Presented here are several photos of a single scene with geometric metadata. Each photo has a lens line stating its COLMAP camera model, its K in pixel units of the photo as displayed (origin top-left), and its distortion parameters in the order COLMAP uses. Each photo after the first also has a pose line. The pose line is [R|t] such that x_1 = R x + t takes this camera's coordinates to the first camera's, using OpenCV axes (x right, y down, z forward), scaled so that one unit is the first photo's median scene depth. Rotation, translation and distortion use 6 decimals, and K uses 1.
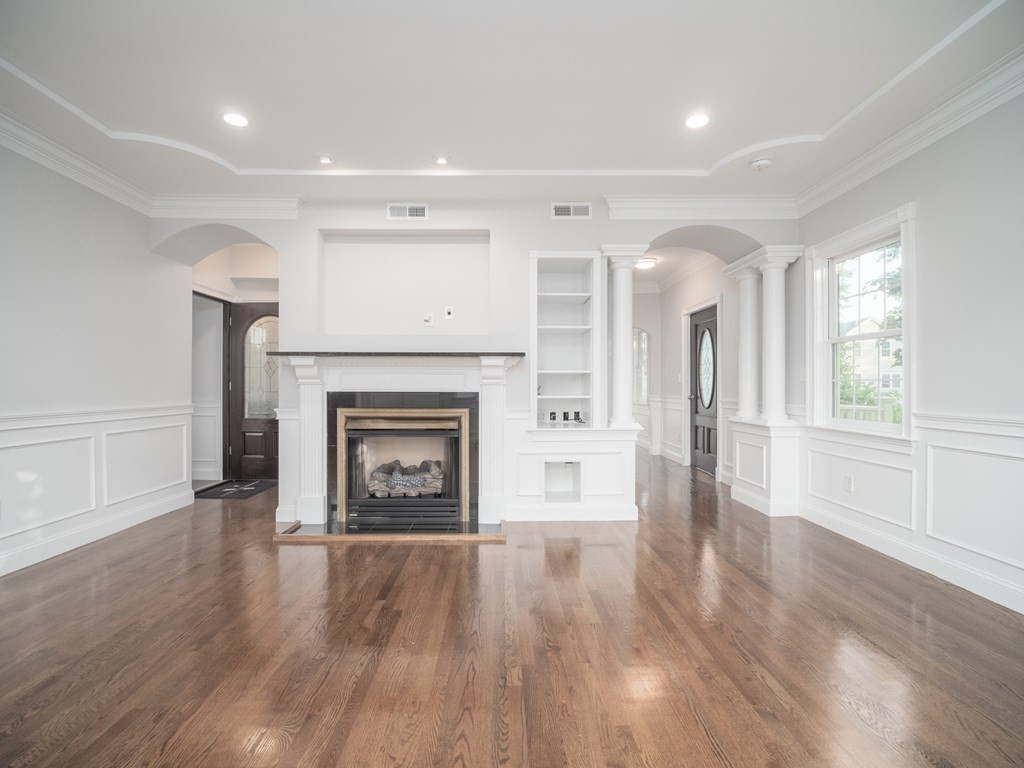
lens RADIAL K [[471.8, 0, 508.3], [0, 471.8, 384.8], [0, 0, 1]] dist [-0.019585, -0.001059]
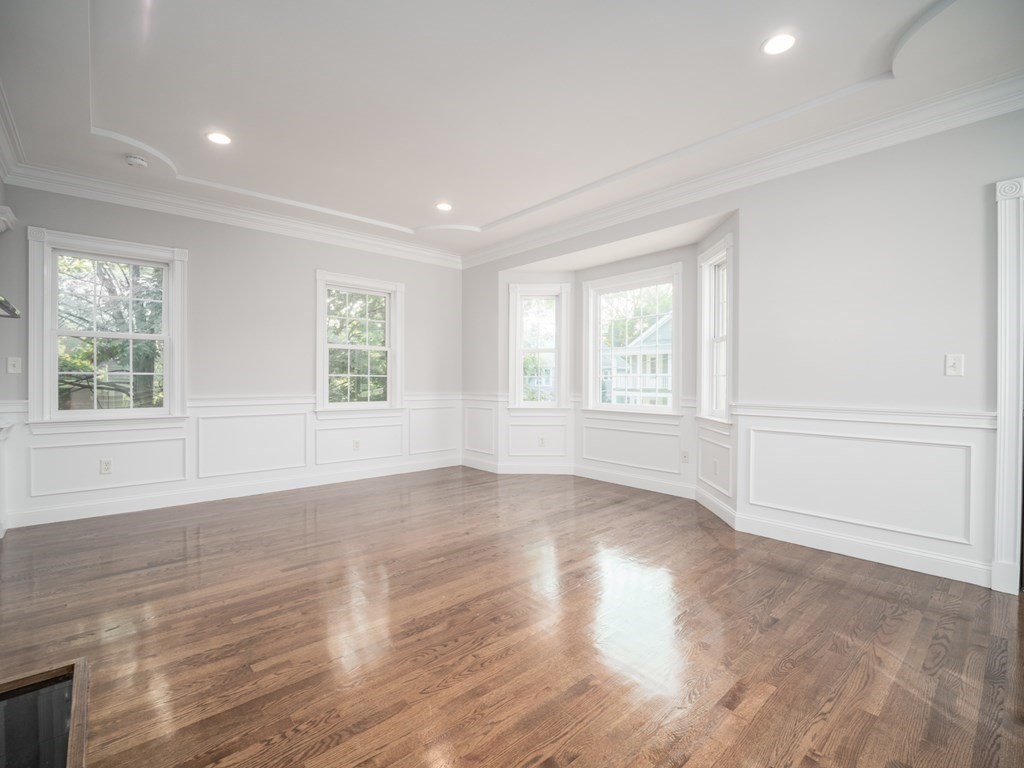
lens RADIAL K [[471.8, 0, 508.3], [0, 471.8, 384.8], [0, 0, 1]] dist [-0.019585, -0.001059]
pose [[-0.649010, -0.010851, 0.760703, -0.629703], [-0.003615, 0.999931, 0.011179, 0.001442], [-0.760771, 0.004506, -0.649004, 0.858123]]
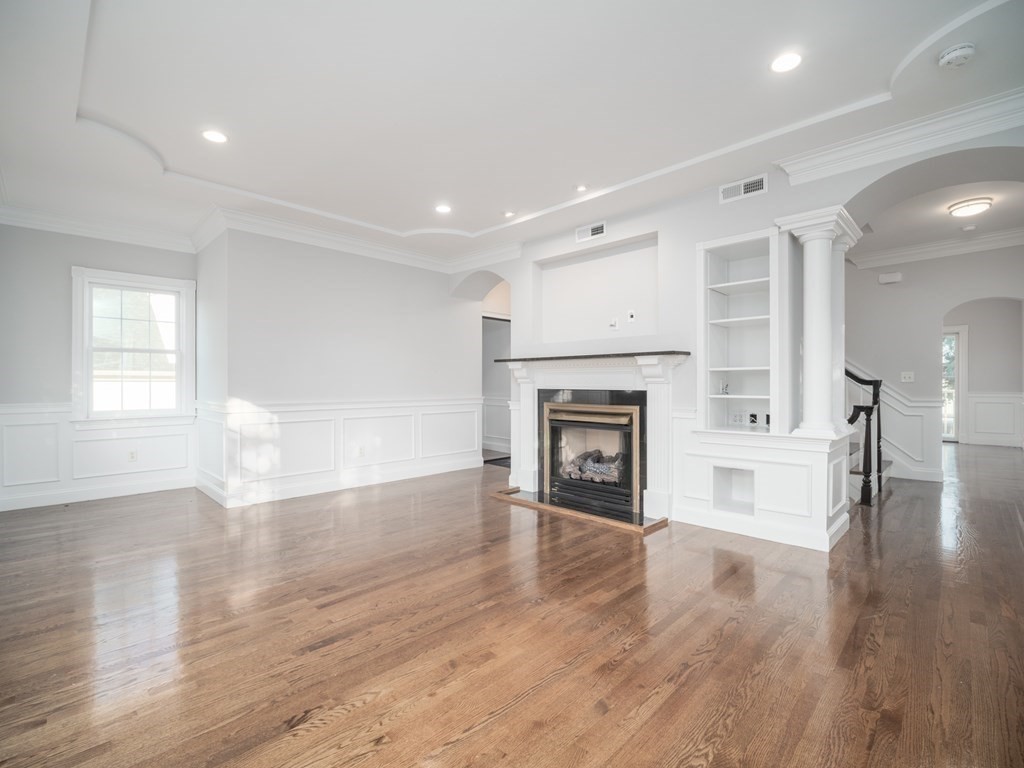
lens RADIAL K [[471.8, 0, 508.3], [0, 471.8, 384.8], [0, 0, 1]] dist [-0.019585, -0.001059]
pose [[0.697344, 0.001294, -0.716736, 0.465121], [0.001032, 0.999996, 0.002809, -0.000091], [0.716736, -0.002699, 0.697339, 0.056838]]
